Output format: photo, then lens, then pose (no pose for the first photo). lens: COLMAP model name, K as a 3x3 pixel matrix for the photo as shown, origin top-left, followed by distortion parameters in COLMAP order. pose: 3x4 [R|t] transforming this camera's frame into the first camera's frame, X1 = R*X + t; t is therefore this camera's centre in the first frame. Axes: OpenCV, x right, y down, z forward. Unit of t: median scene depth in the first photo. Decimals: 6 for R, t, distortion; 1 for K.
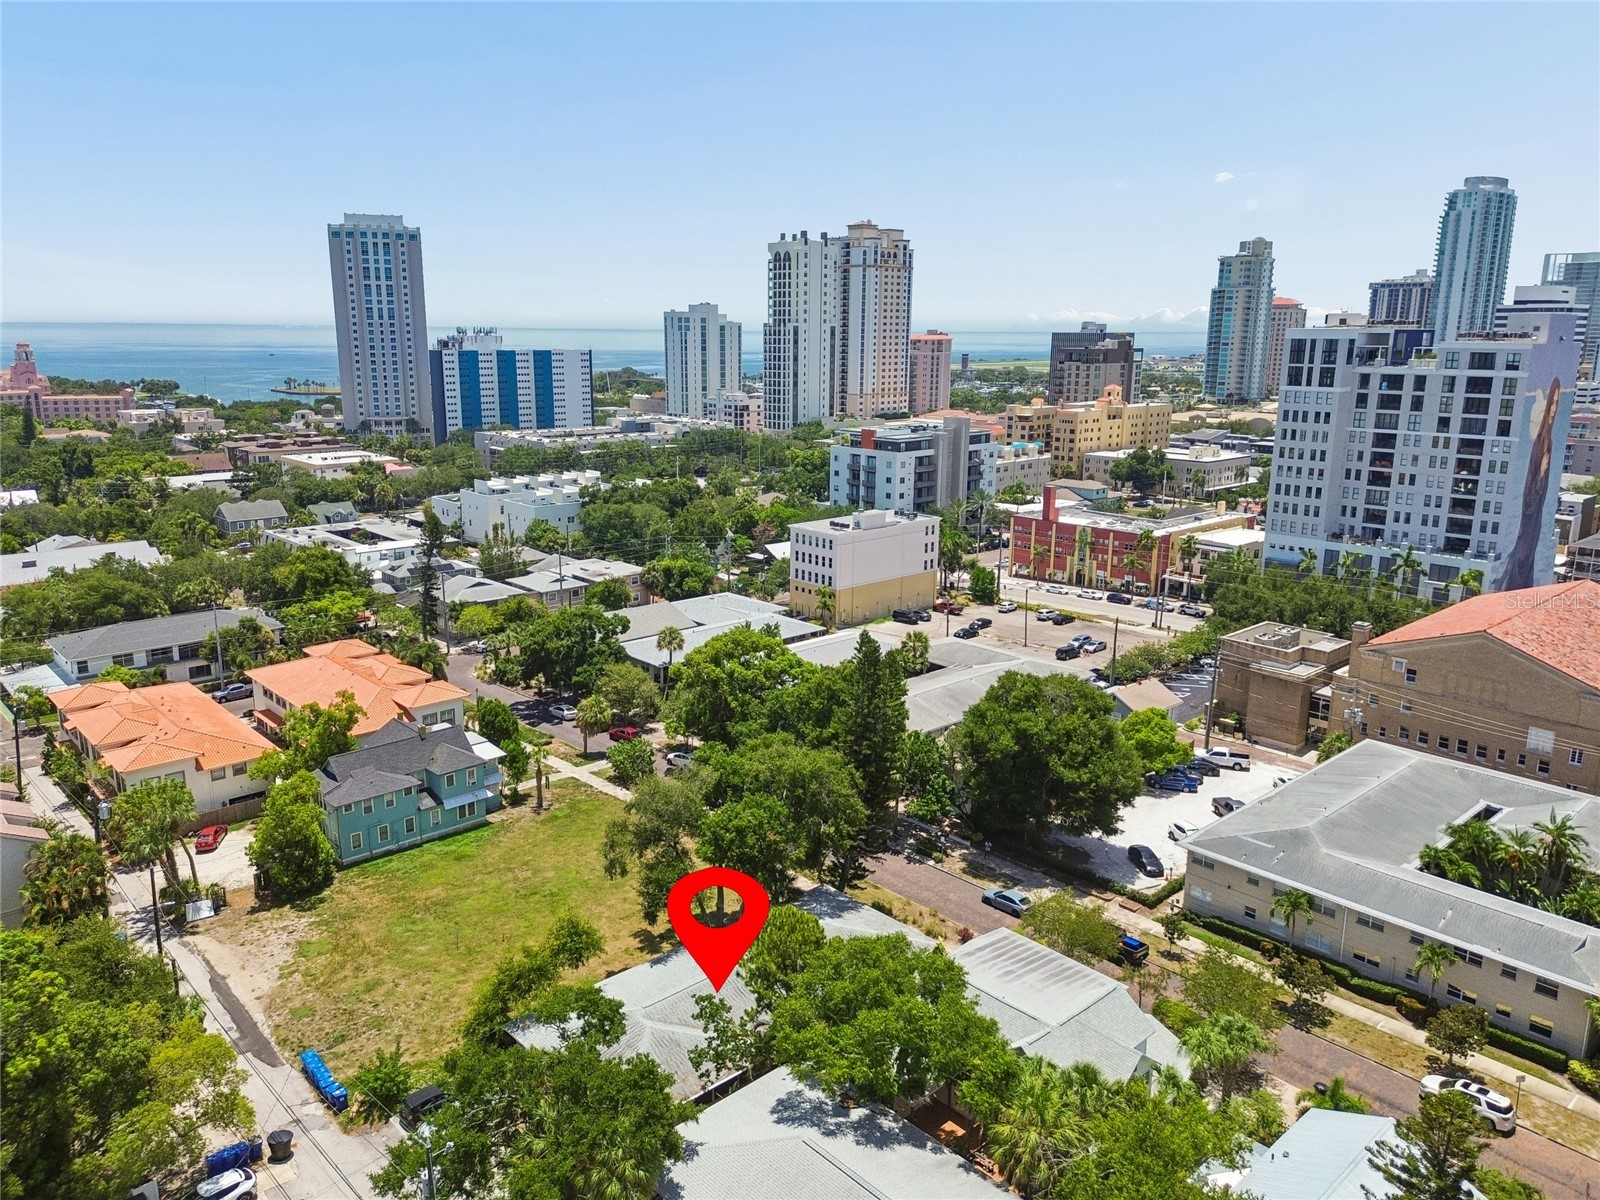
lens RADIAL K [[1123.9, 0, 797.7], [0, 1123.9, 573.7], [0, 0, 1]] dist [0.042435, -0.054943]
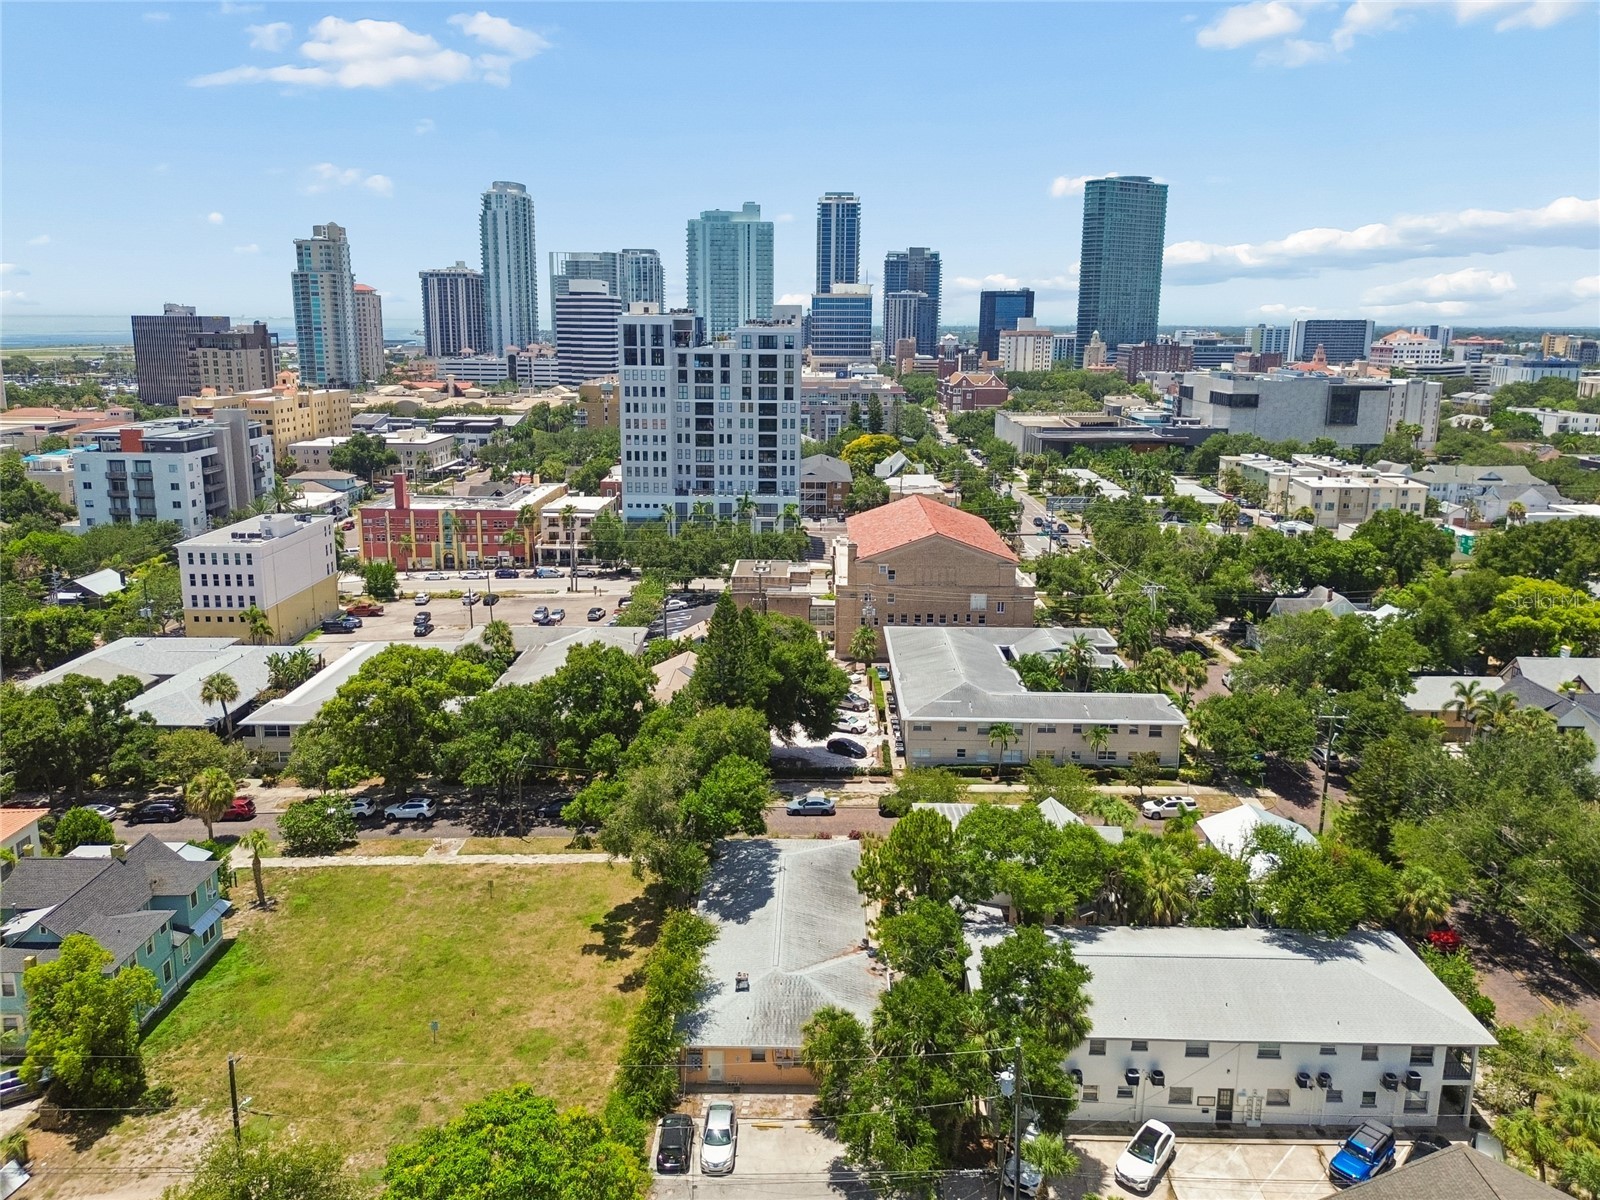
lens RADIAL K [[1123.9, 0, 797.7], [0, 1123.9, 573.7], [0, 0, 1]] dist [0.042435, -0.054943]
pose [[0.685777, -0.155917, 0.710915, -0.294883], [0.147058, 0.986321, 0.074460, -0.017228], [-0.712800, 0.053483, 0.699325, 0.088708]]
